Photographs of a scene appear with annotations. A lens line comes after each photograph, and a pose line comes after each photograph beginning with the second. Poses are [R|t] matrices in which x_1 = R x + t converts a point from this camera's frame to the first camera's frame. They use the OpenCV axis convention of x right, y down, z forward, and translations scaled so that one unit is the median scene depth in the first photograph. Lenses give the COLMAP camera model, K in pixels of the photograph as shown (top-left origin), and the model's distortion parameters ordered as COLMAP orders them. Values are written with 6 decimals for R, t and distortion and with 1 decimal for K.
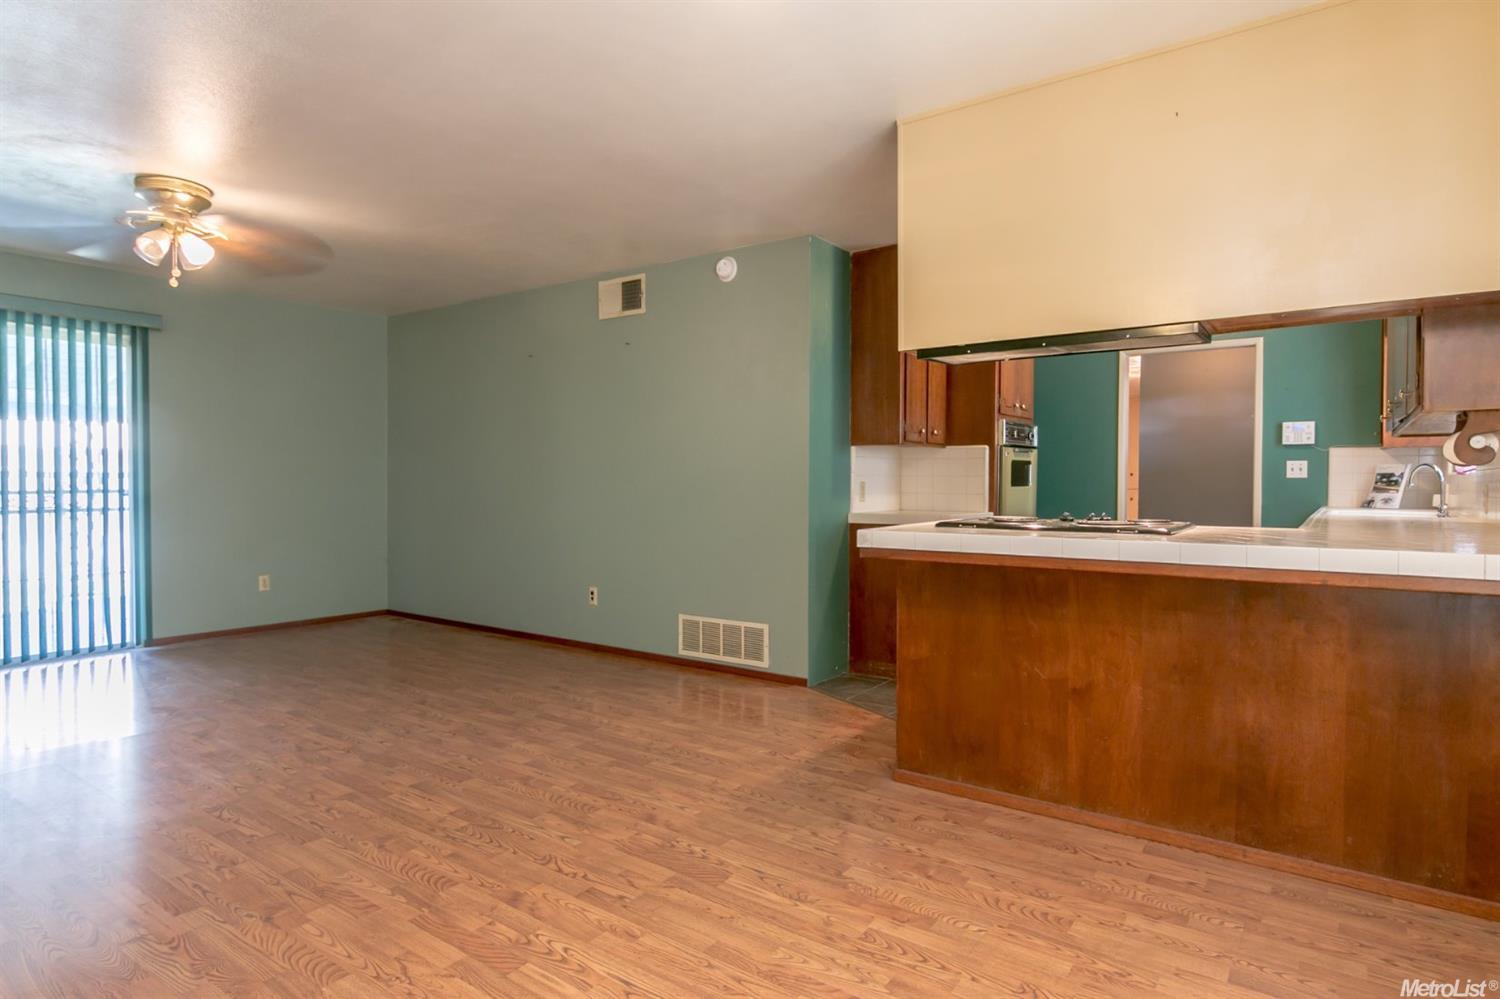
lens RADIAL K [[827.0, 0, 755.3], [0, 827.0, 495.8], [0, 0, 1]] dist [-0.002755, 0.001319]
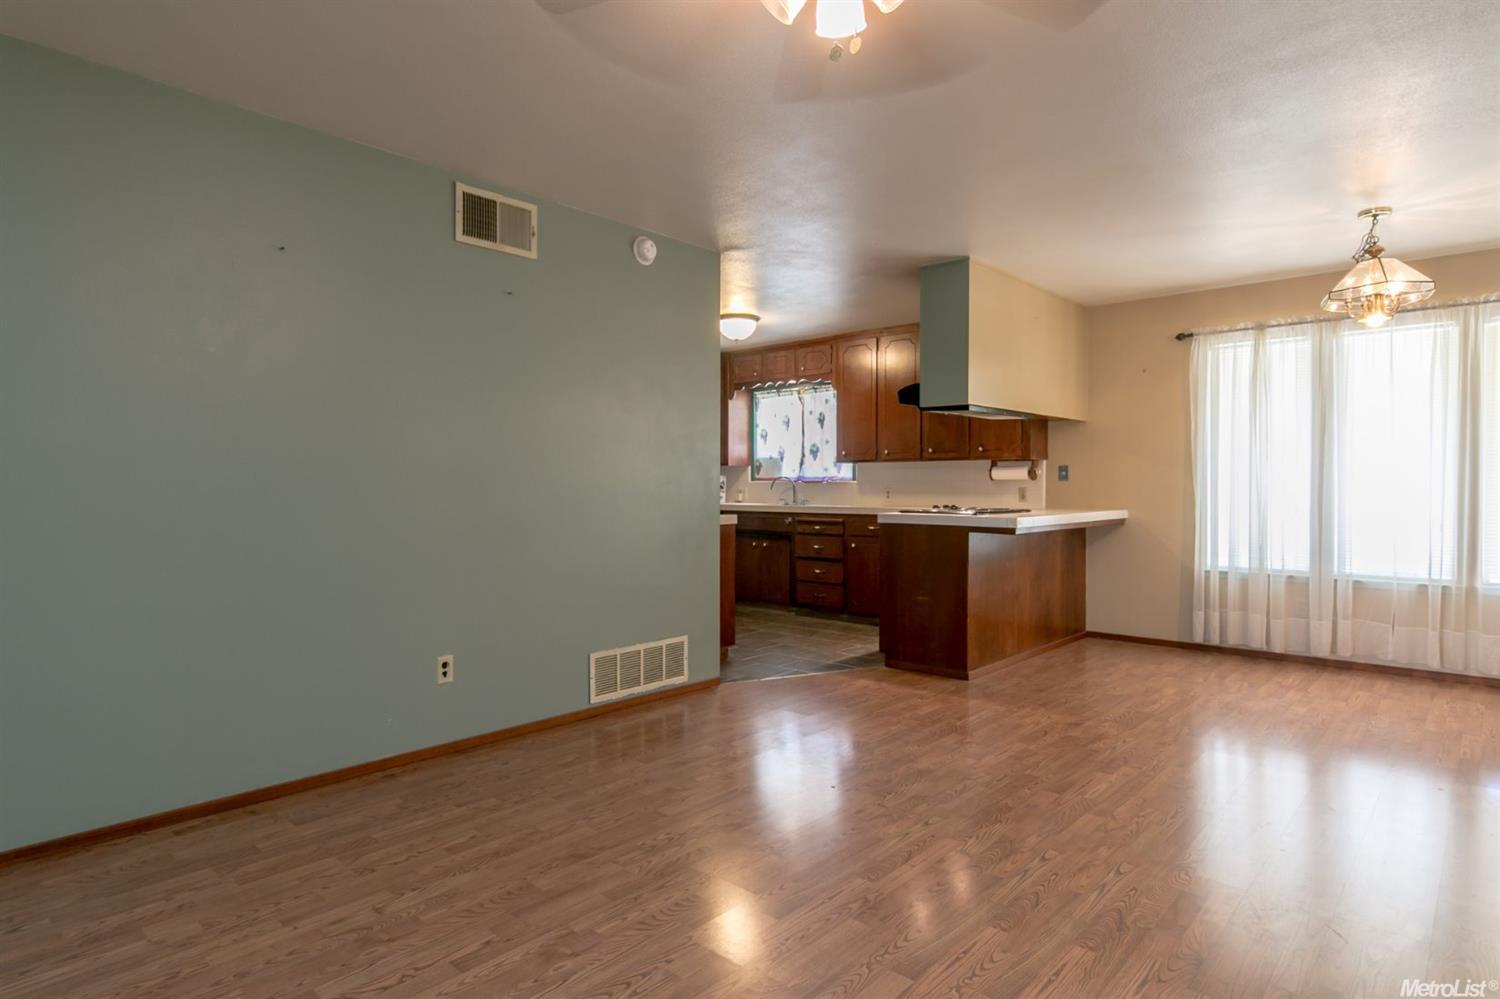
lens RADIAL K [[827.0, 0, 755.3], [0, 827.0, 495.8], [0, 0, 1]] dist [-0.002755, 0.001319]
pose [[0.113505, -0.014170, 0.993436, -1.275334], [0.017586, 0.999770, 0.012251, -0.025234], [-0.993382, 0.016080, 0.113728, 1.097340]]
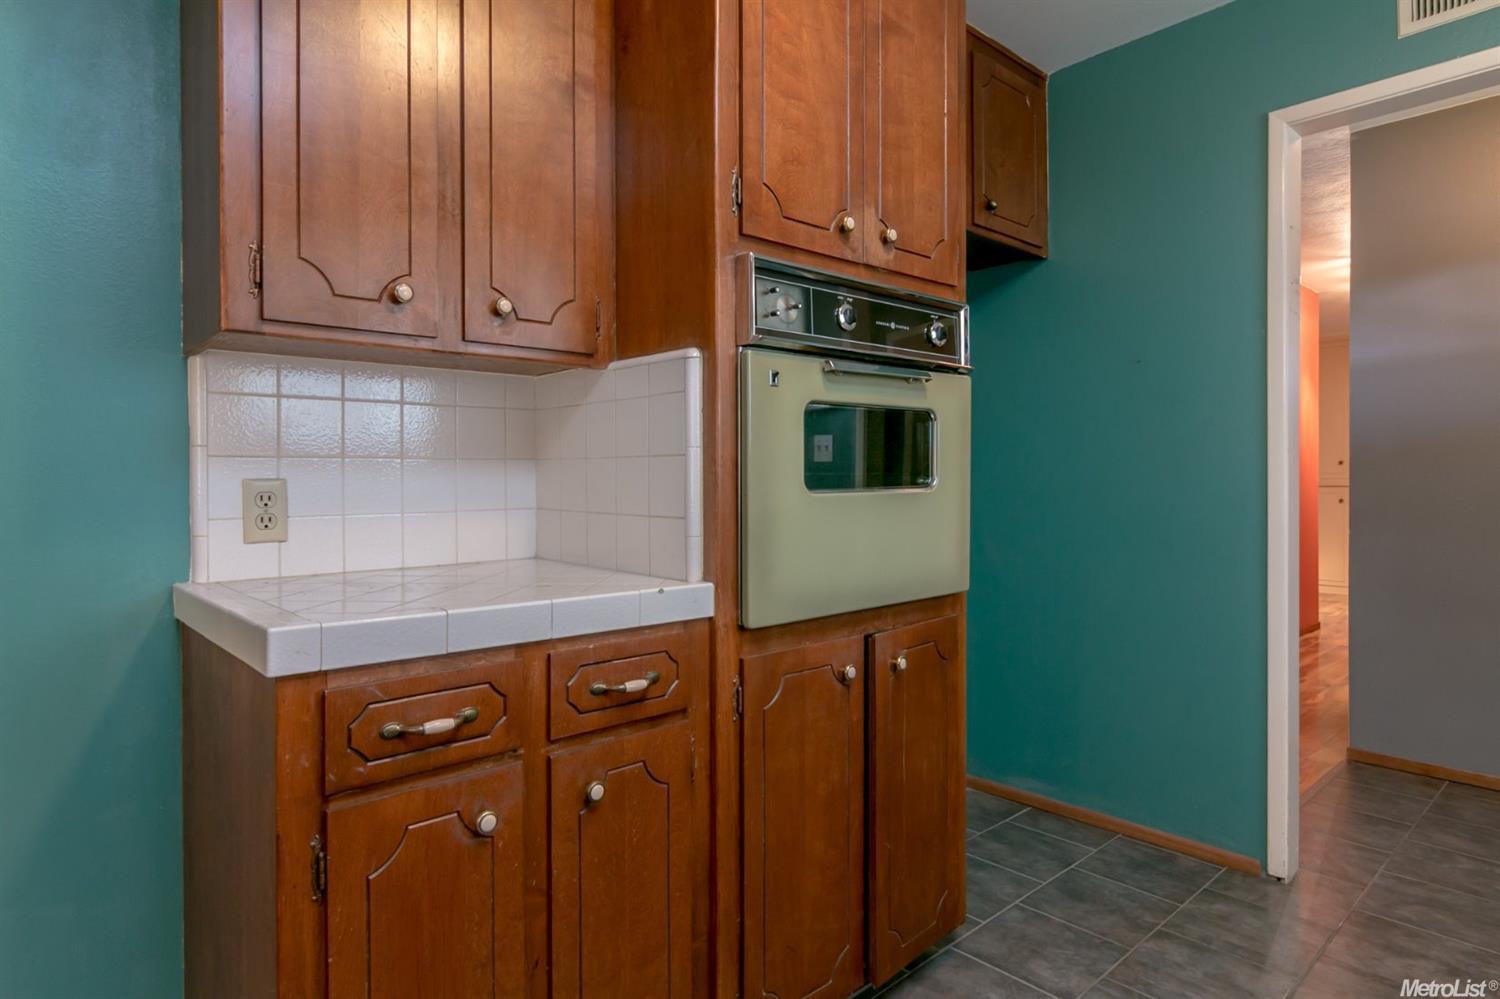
lens RADIAL K [[844.6, 0, 752.5], [0, 844.6, 477.9], [0, 0, 1]] dist [-0.001170, -0.000287]
pose [[0.976759, -0.002581, -0.214326, 0.536806], [-0.000071, 0.999924, -0.012363, -0.018080], [0.214341, 0.012091, 0.976684, 1.063185]]
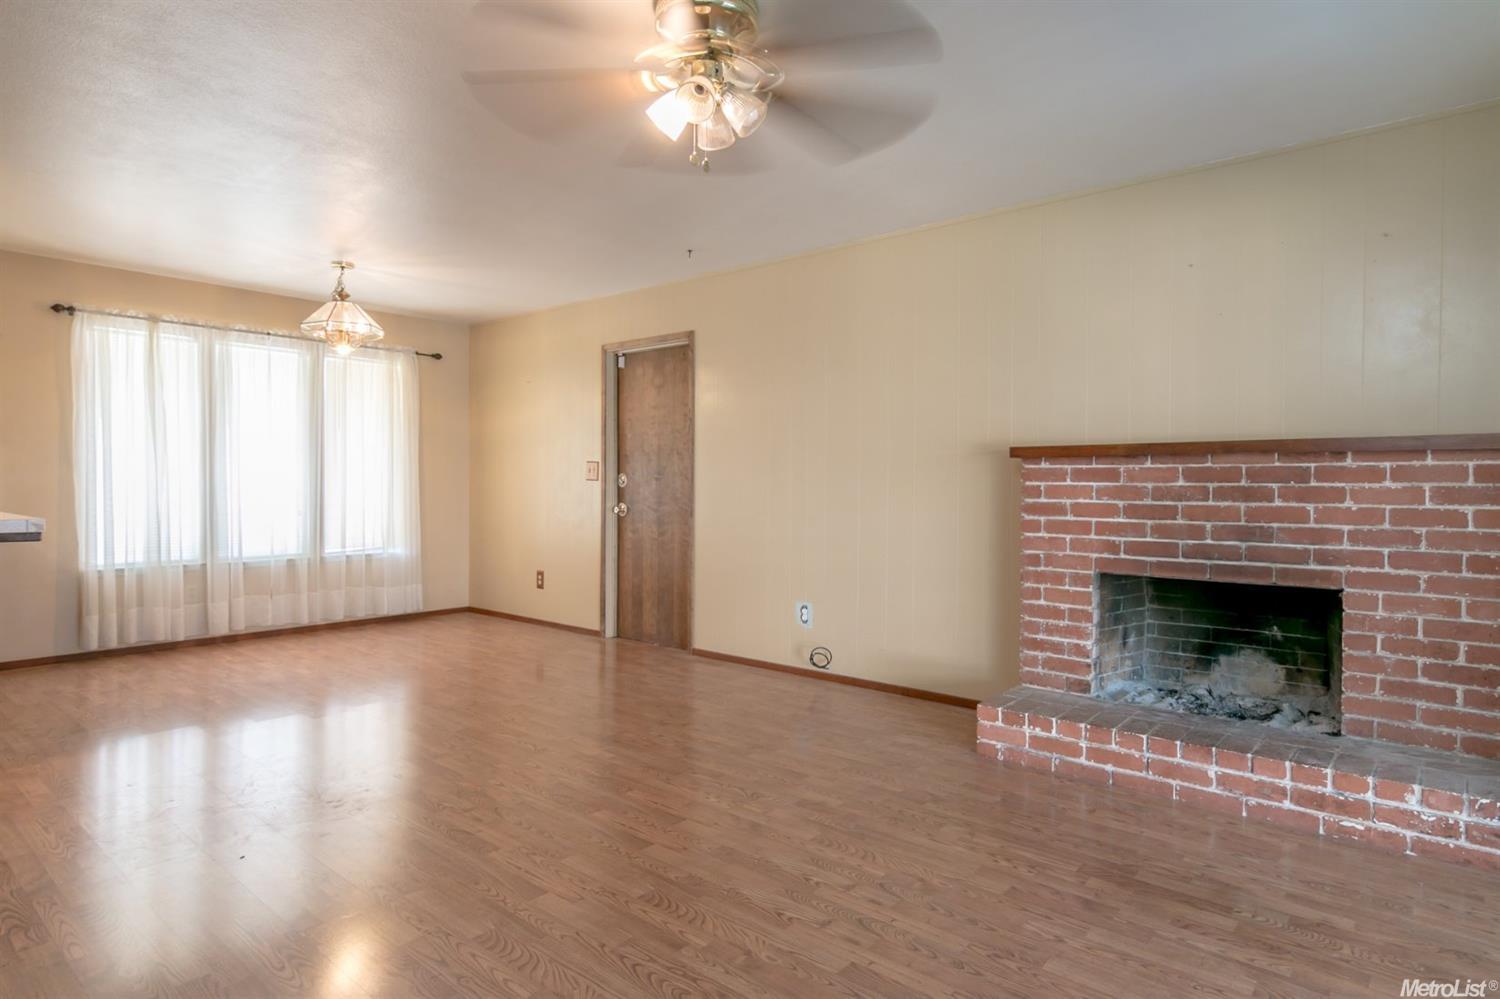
lens RADIAL K [[827.0, 0, 755.3], [0, 827.0, 495.8], [0, 0, 1]] dist [-0.002755, 0.001319]
pose [[-0.996361, -0.007875, 0.084868, -0.874542], [-0.005003, 0.999410, 0.033994, -0.034514], [-0.085085, 0.033446, -0.995812, 1.783615]]
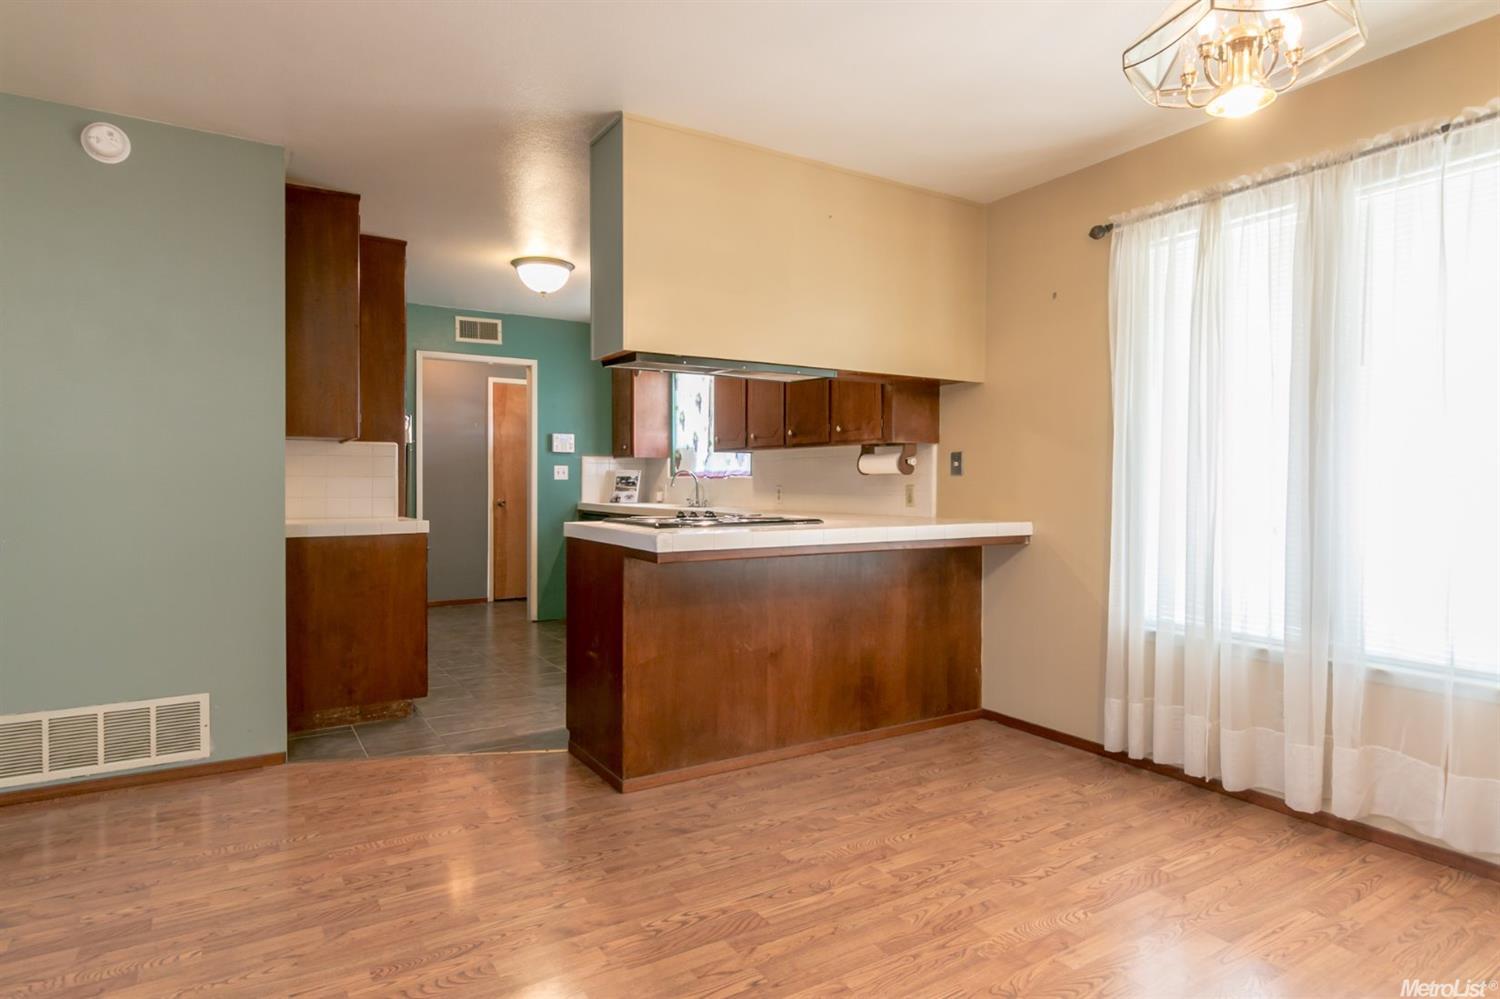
lens RADIAL K [[827.0, 0, 755.3], [0, 827.0, 495.8], [0, 0, 1]] dist [-0.002755, 0.001319]
pose [[0.381278, -0.014789, 0.924342, -0.598235], [0.013612, 0.999853, 0.010383, -0.010698], [-0.924360, 0.008623, 0.381423, 0.437095]]
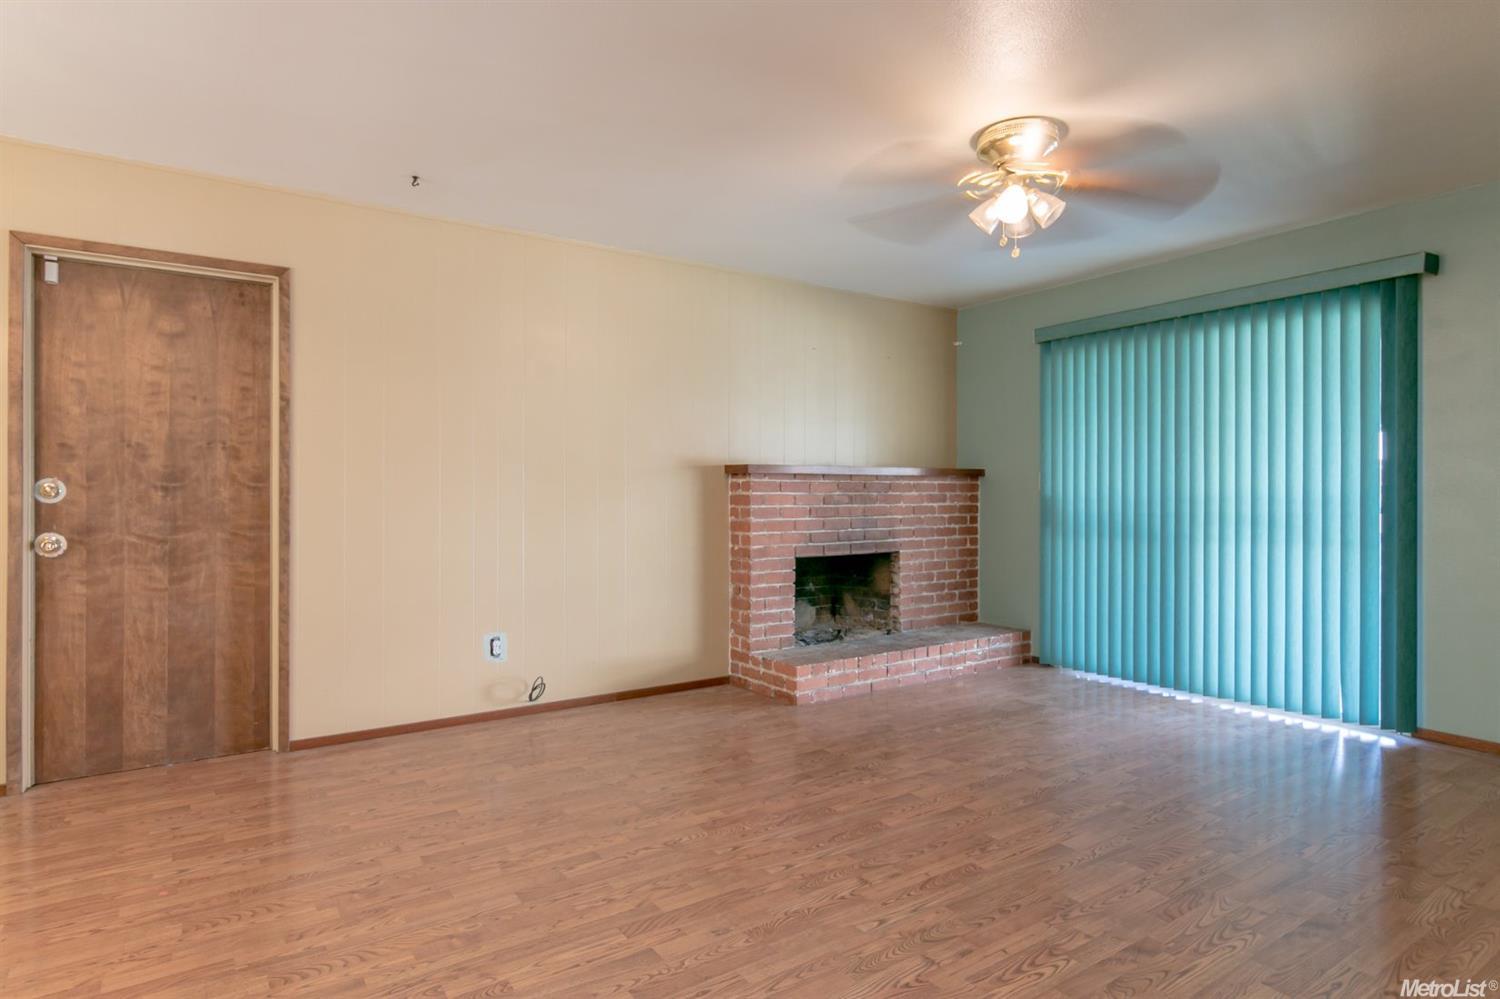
lens RADIAL K [[831.2, 0, 751.9], [0, 831.2, 496.8], [0, 0, 1]] dist [-0.002109, 0.000655]
pose [[-0.344981, 0.001674, -0.938608, 0.164362], [-0.017025, 0.999823, 0.008040, -0.020843], [0.938455, 0.018754, -0.344891, 1.147552]]
